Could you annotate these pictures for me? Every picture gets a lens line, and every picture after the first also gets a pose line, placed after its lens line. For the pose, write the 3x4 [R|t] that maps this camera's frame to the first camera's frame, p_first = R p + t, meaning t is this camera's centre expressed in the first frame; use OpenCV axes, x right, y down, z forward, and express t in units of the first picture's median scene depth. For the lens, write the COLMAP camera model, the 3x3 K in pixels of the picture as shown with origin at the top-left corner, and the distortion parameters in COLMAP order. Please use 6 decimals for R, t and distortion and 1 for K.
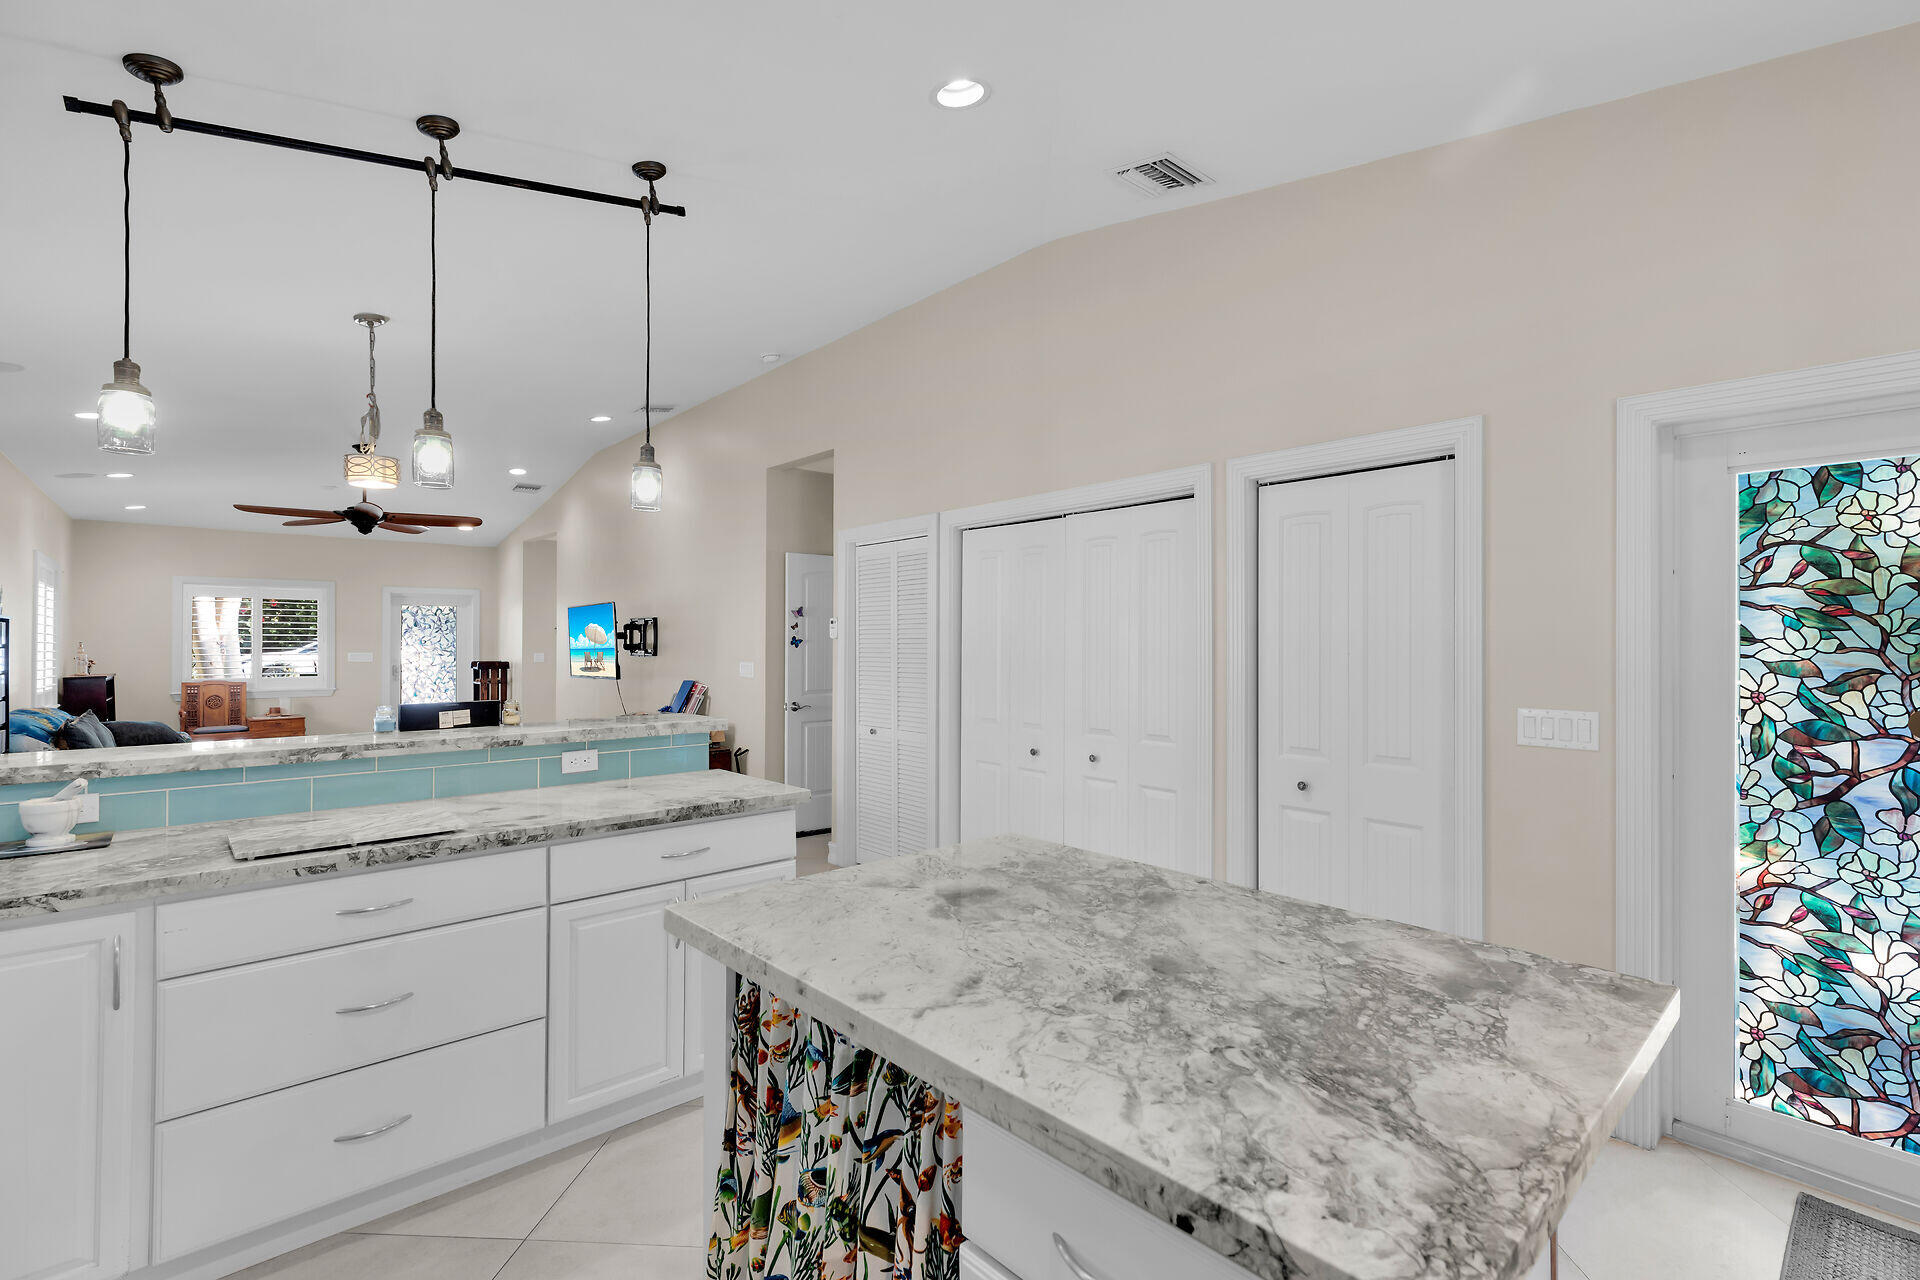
lens RADIAL K [[872.3, 0, 965.0], [0, 872.3, 640.1], [0, 0, 1]] dist [0.005626, -0.000998]
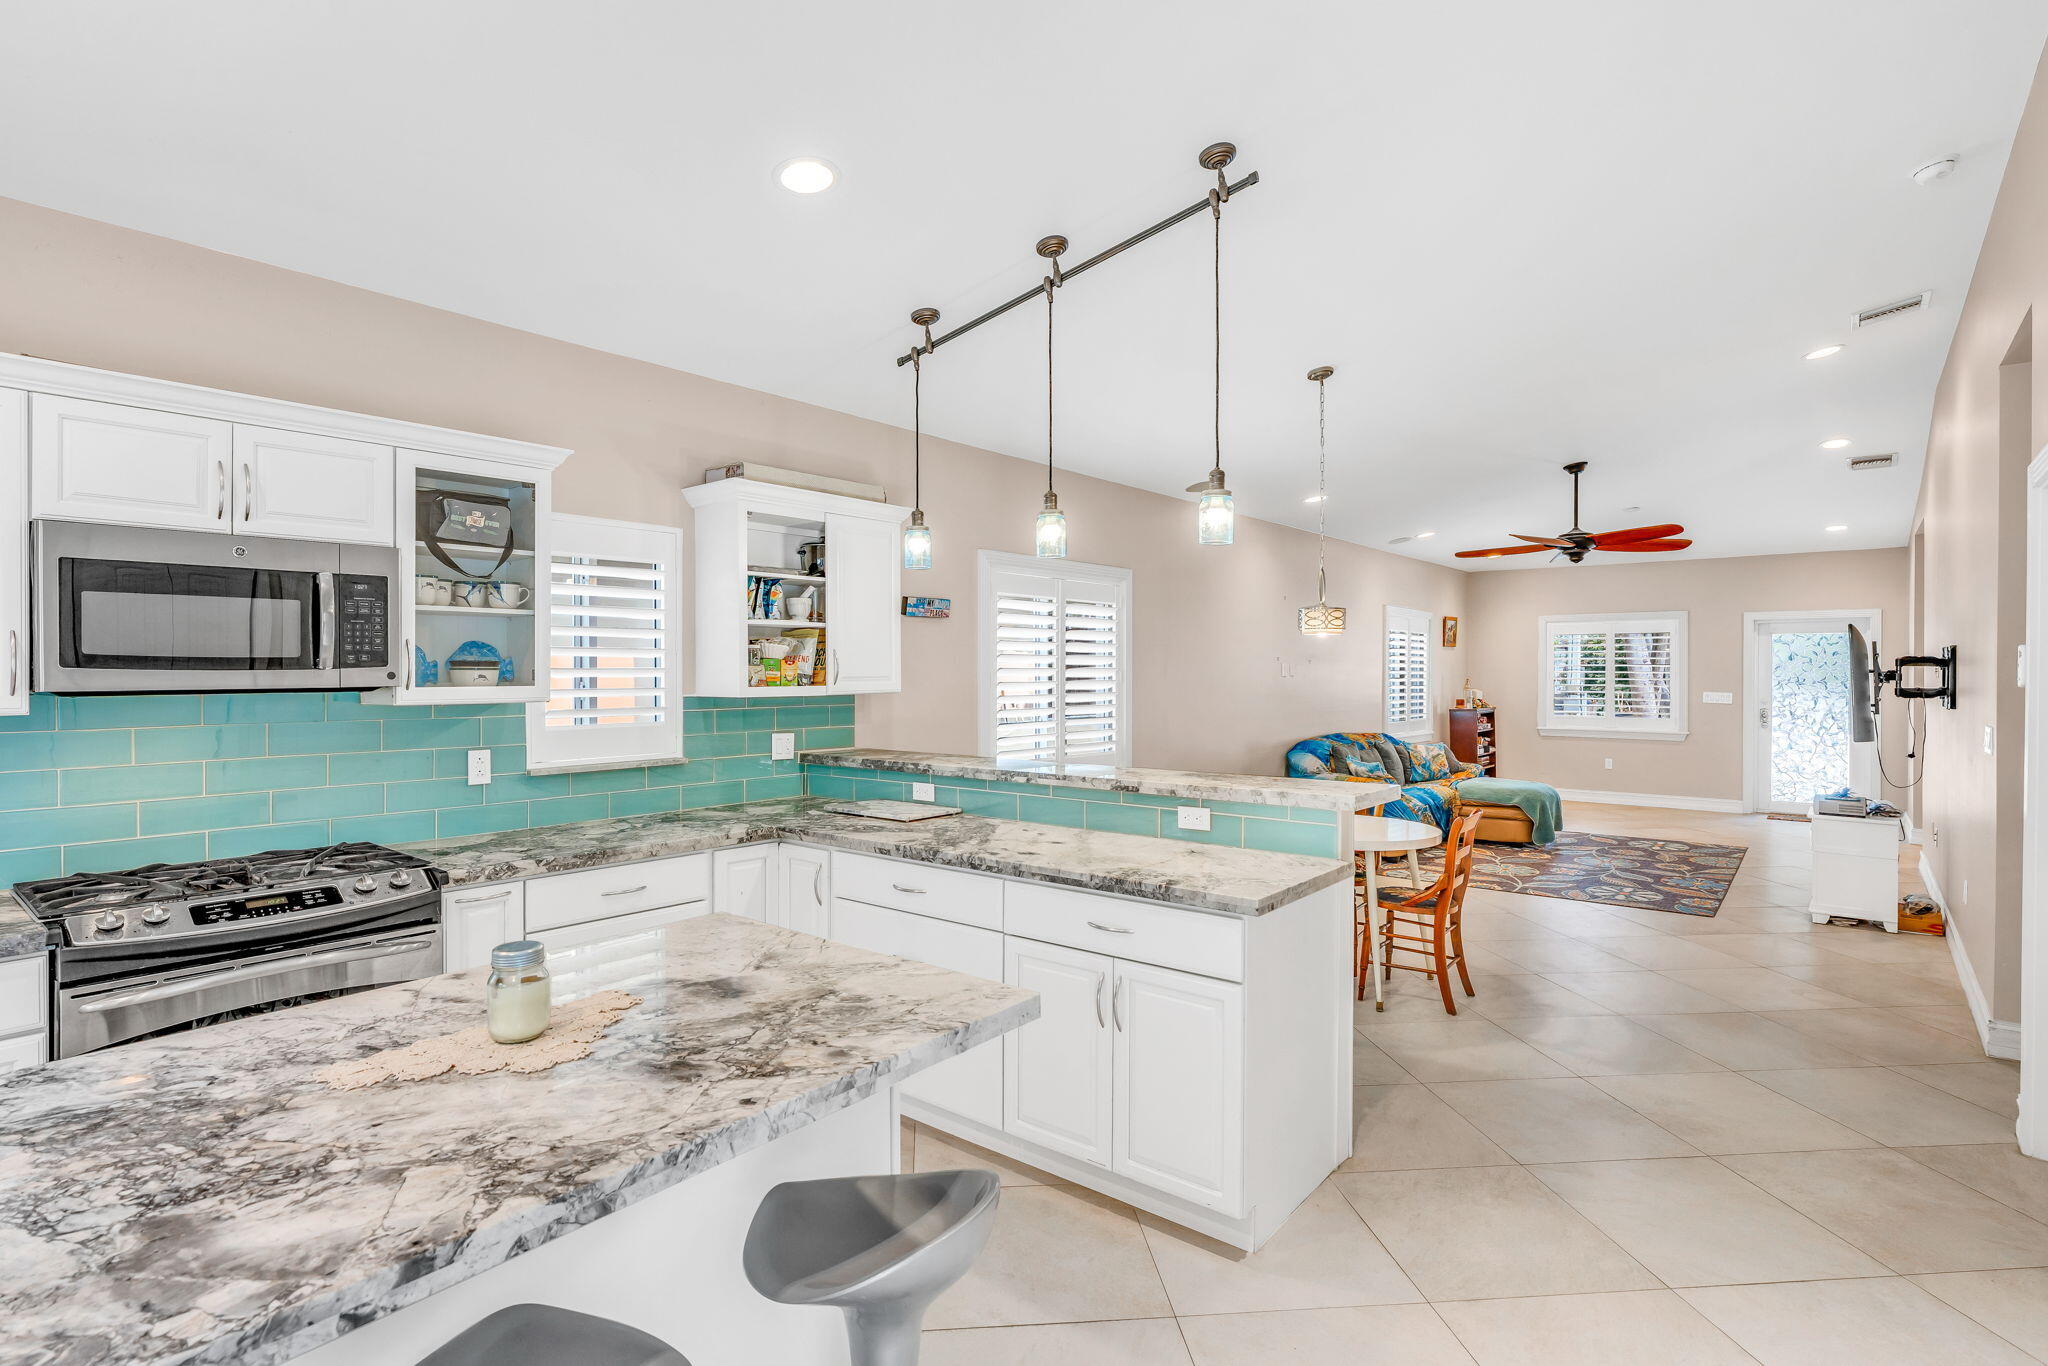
lens RADIAL K [[1003.1, 0, 1016.1], [0, 1003.1, 678.1], [0, 0, 1]] dist [-0.003741, 0.001086]
pose [[0.145451, 0.005027, -0.989353, 1.141592], [0.001310, 0.999985, 0.005274, -0.035963], [0.989365, -0.002063, 0.145442, 1.223576]]
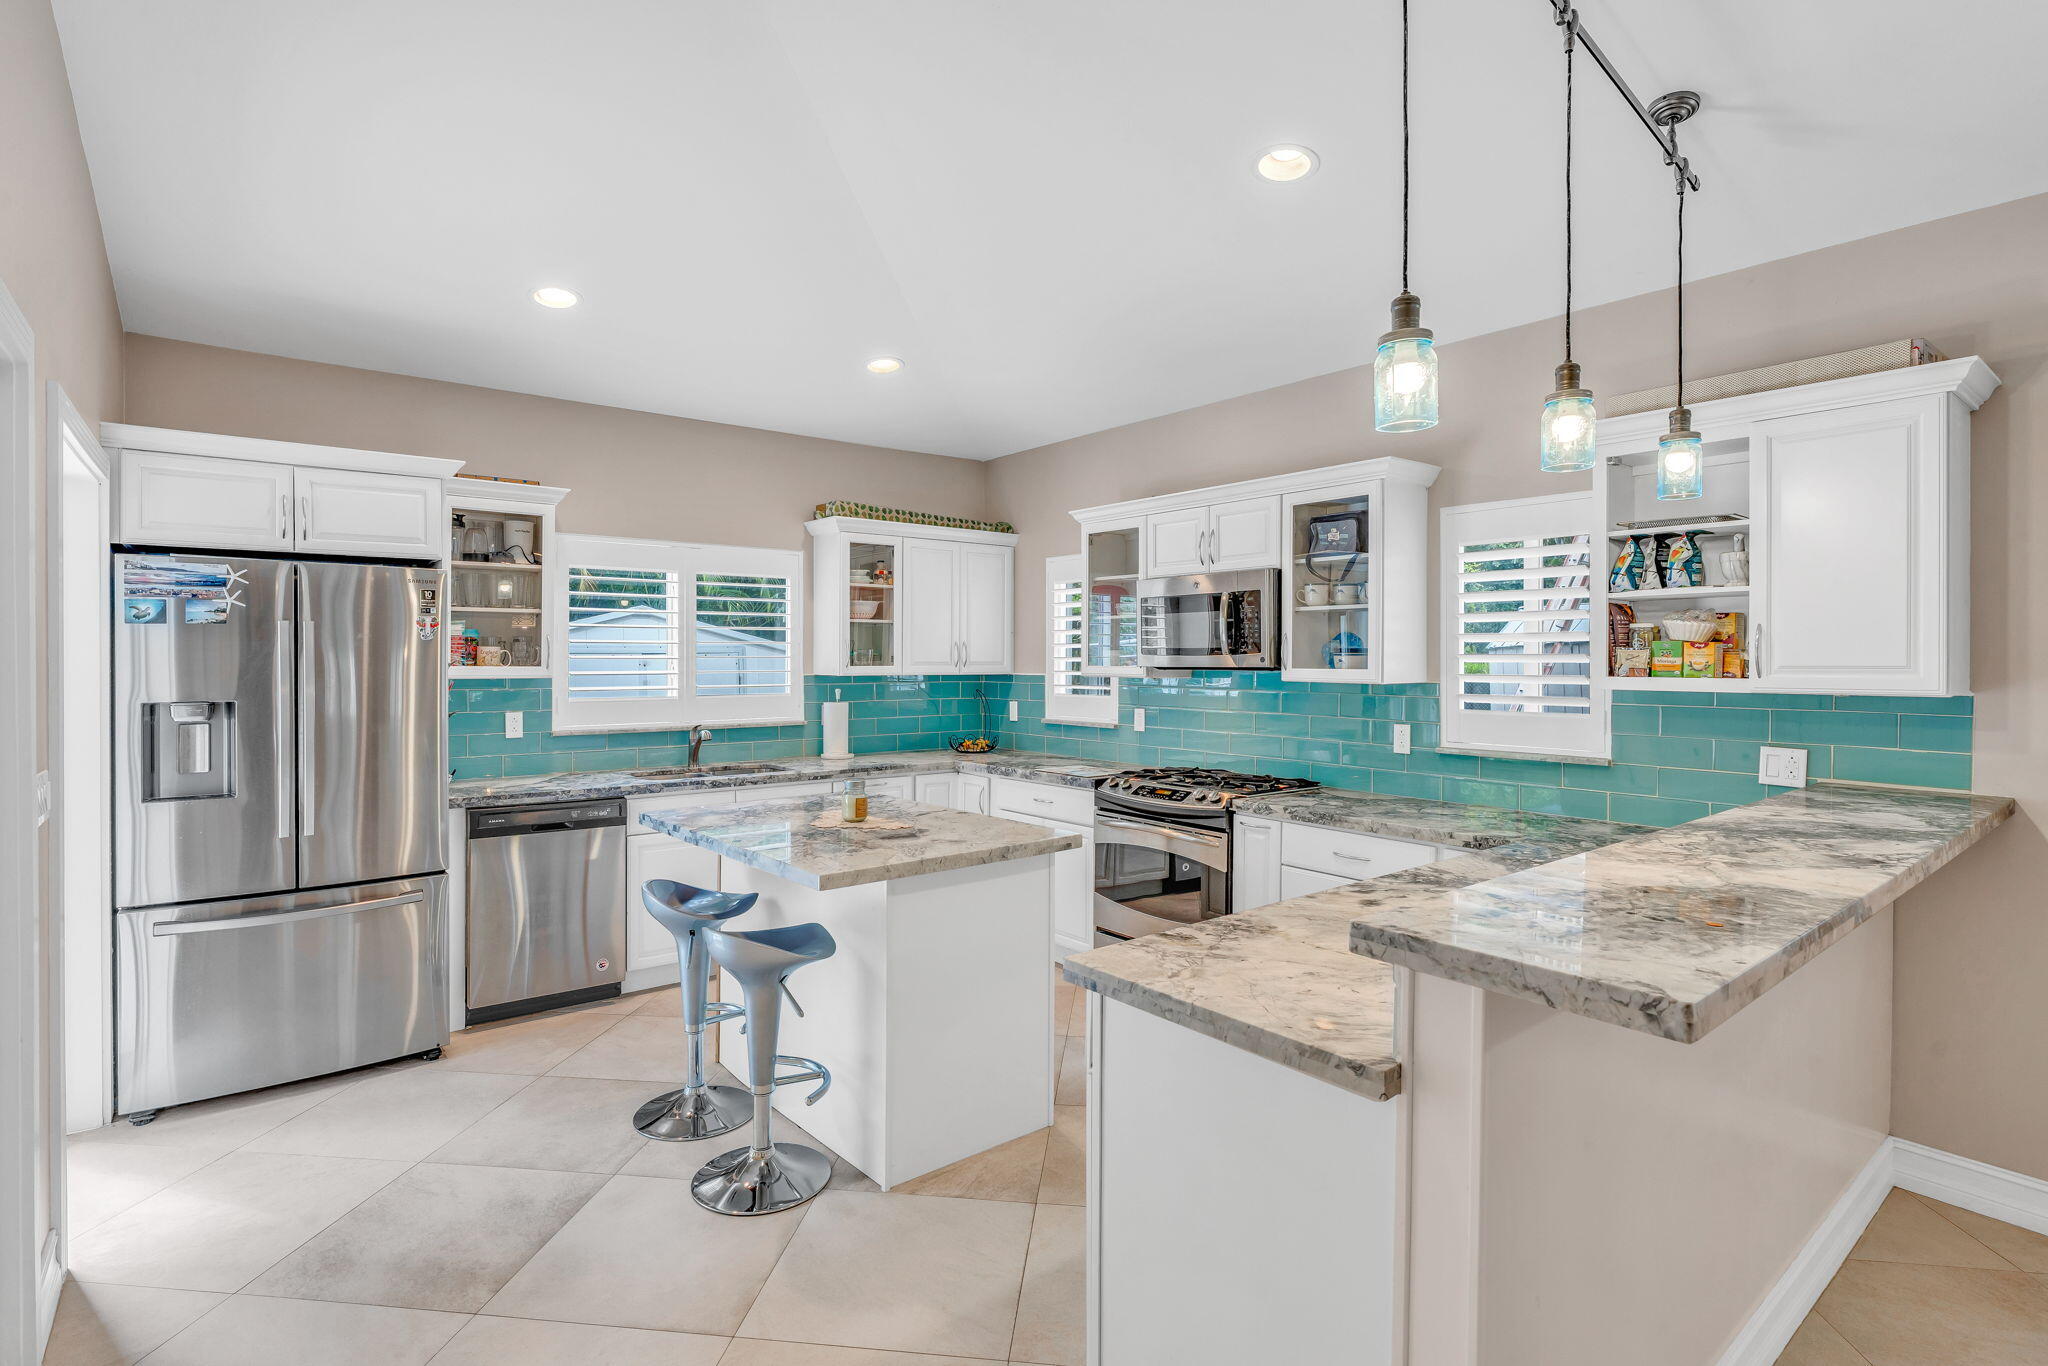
lens RADIAL K [[1003.1, 0, 1020.9], [0, 1003.1, 661.0], [0, 0, 1]] dist [-0.003741, 0.001086]
pose [[-0.997980, -0.003864, 0.063416, -0.356492], [-0.003591, 0.999984, 0.004418, -0.037555], [-0.063433, 0.004181, -0.997977, 2.975748]]
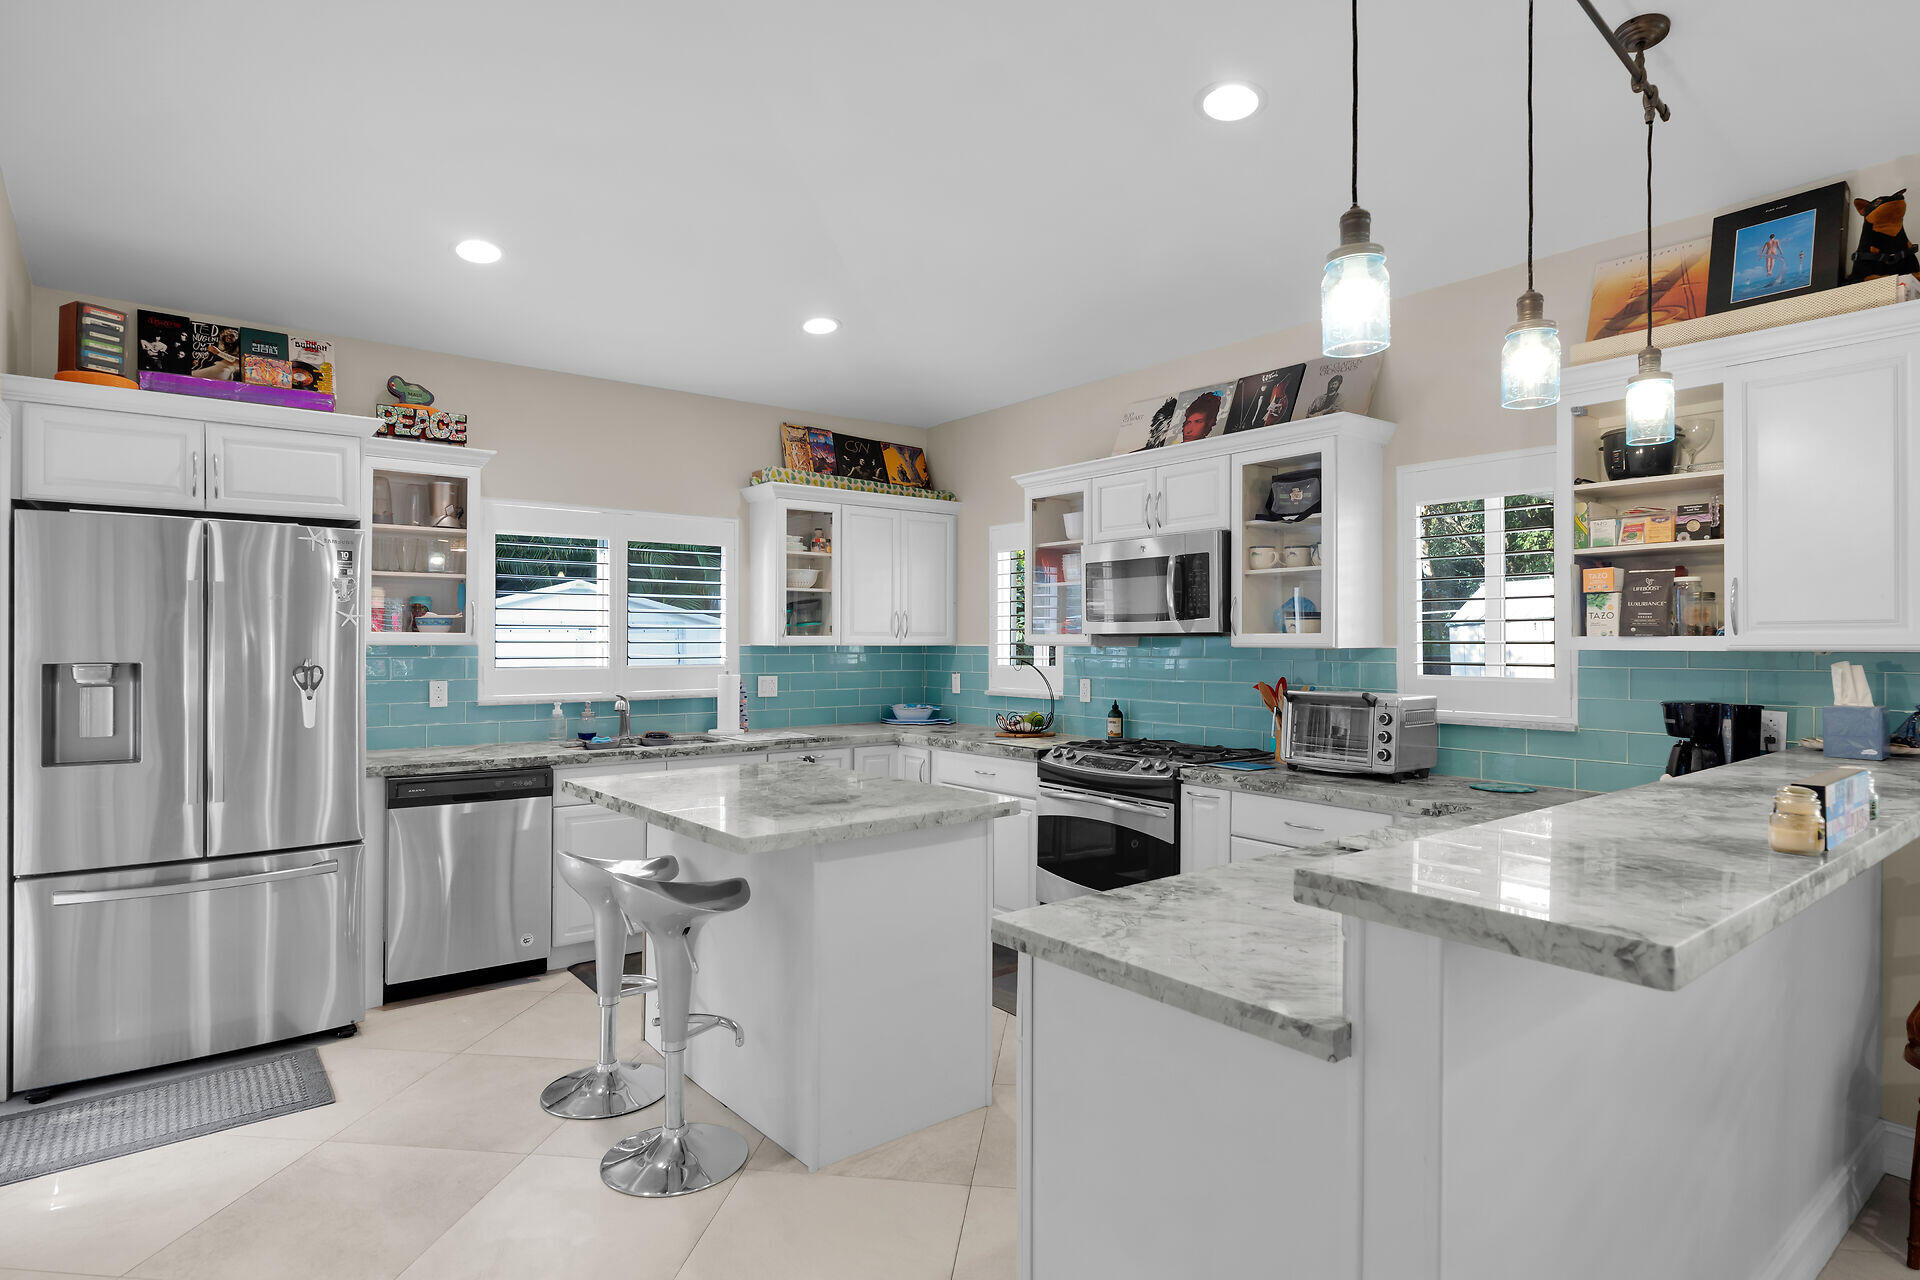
lens RADIAL K [[1019.7, 0, 959.0], [0, 1019.7, 636.5], [0, 0, 1]] dist [0.004361, -0.001100]
pose [[-0.997213, -0.001477, 0.074590, -0.377987], [-0.001624, 0.999997, -0.001914, 0.003500], [-0.074587, -0.002030, -0.997212, 2.929349]]
